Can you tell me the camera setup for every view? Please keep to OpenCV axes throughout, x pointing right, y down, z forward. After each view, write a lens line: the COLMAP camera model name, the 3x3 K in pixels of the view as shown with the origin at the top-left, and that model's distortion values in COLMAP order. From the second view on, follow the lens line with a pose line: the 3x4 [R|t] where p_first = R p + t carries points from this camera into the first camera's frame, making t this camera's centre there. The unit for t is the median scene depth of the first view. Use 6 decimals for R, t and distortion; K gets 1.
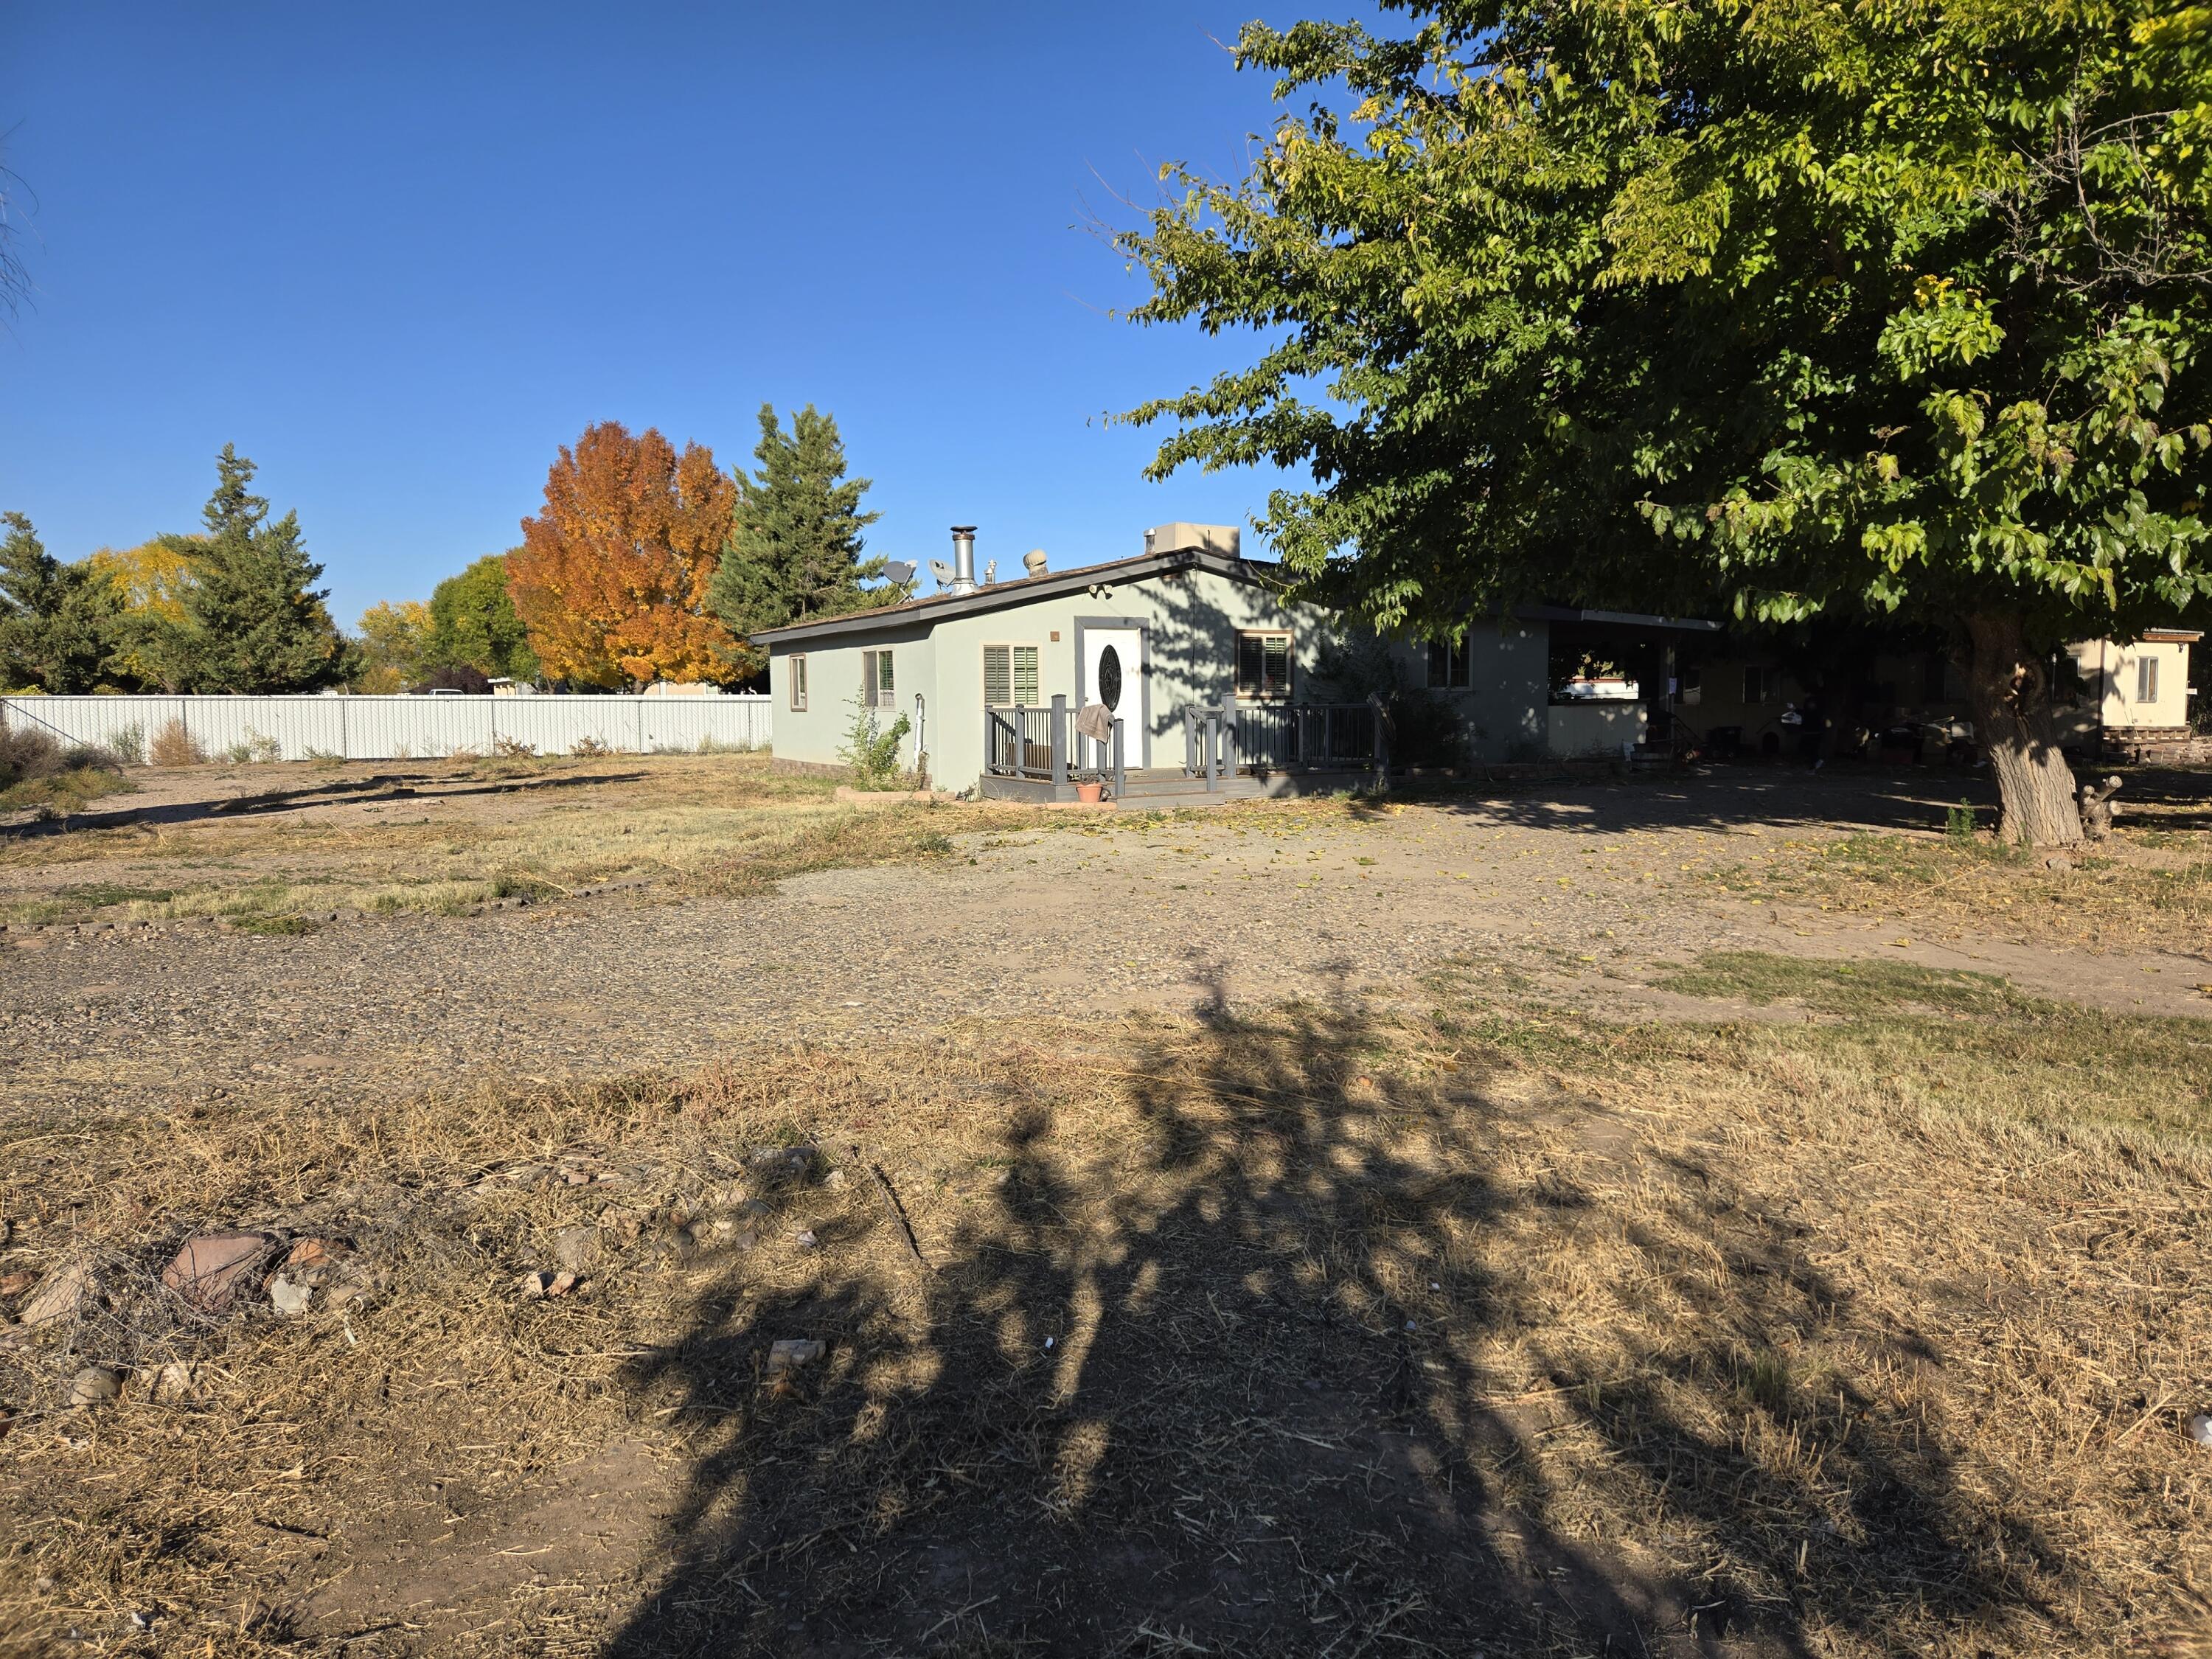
lens RADIAL K [[1442.7, 0, 1142.8], [0, 1442.7, 801.1], [0, 0, 1]] dist [0.078899, -0.063077]
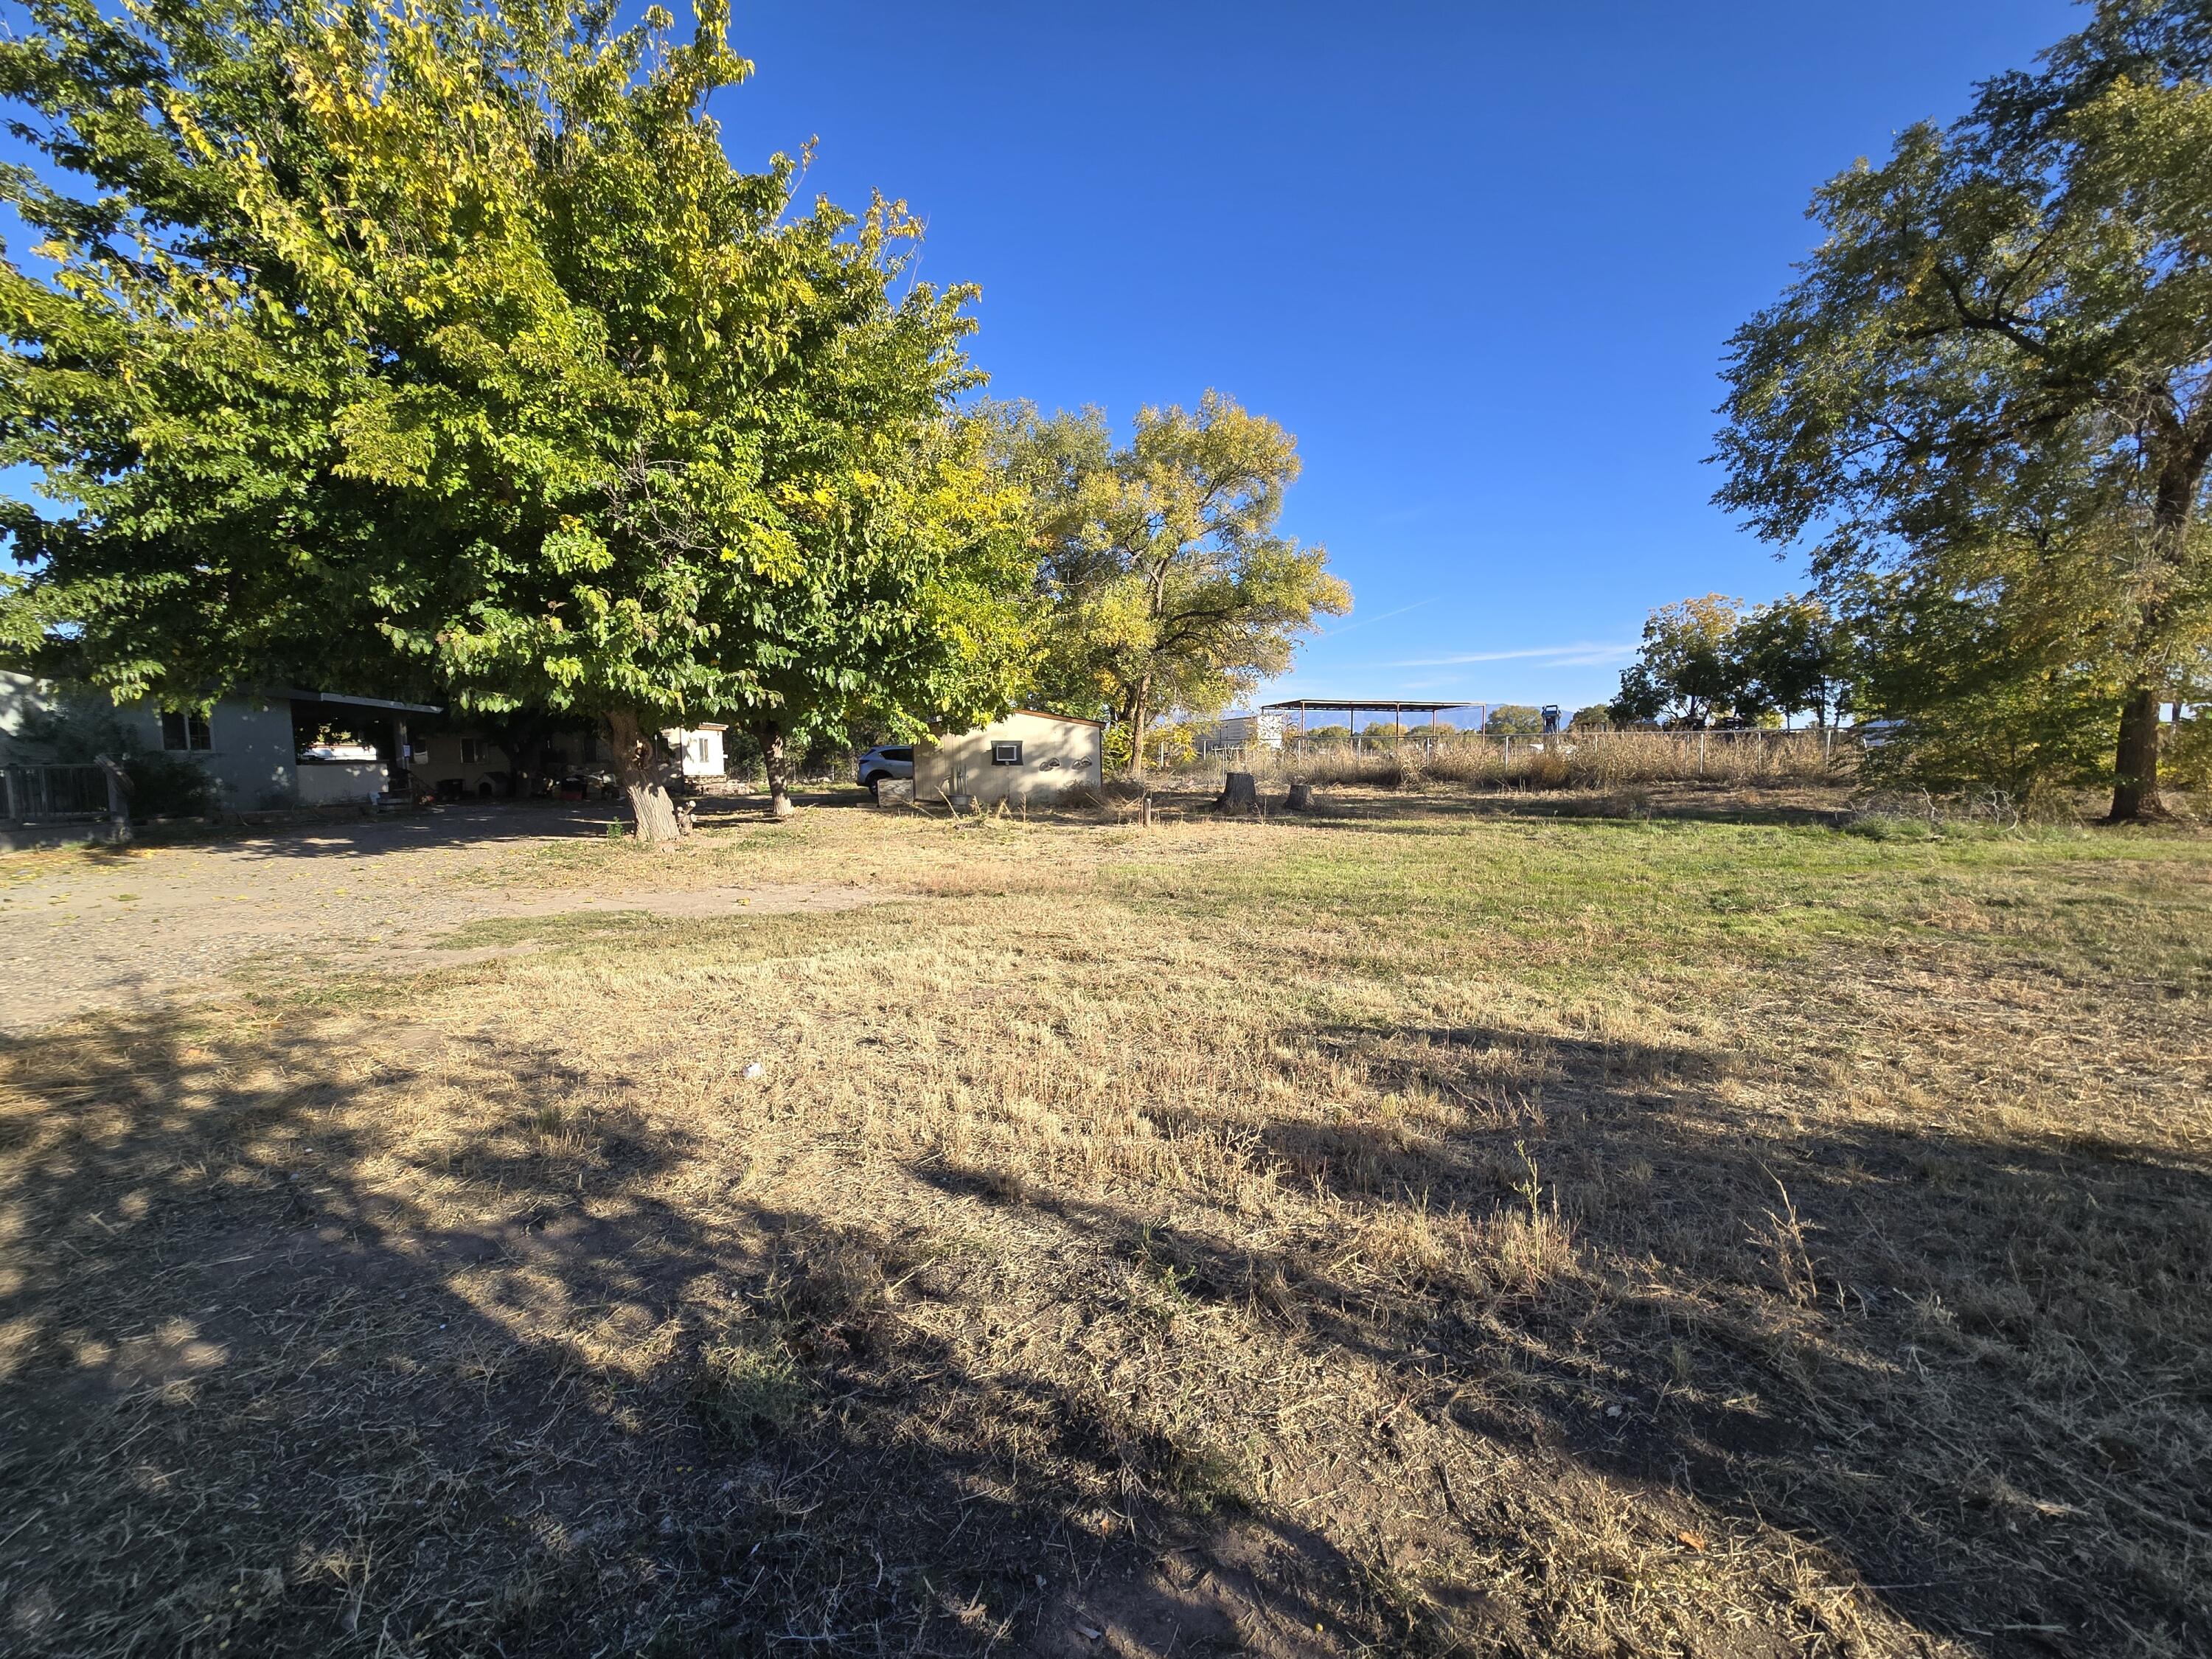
lens RADIAL K [[903.4, 0, 1115.6], [0, 903.4, 837.4], [0, 0, 1]] dist [0.003387, 0.000069]
pose [[0.522830, -0.074662, 0.849161, -0.062567], [0.061416, 0.996867, 0.049835, 0.007153], [-0.850222, 0.026096, 0.525778, -0.097454]]
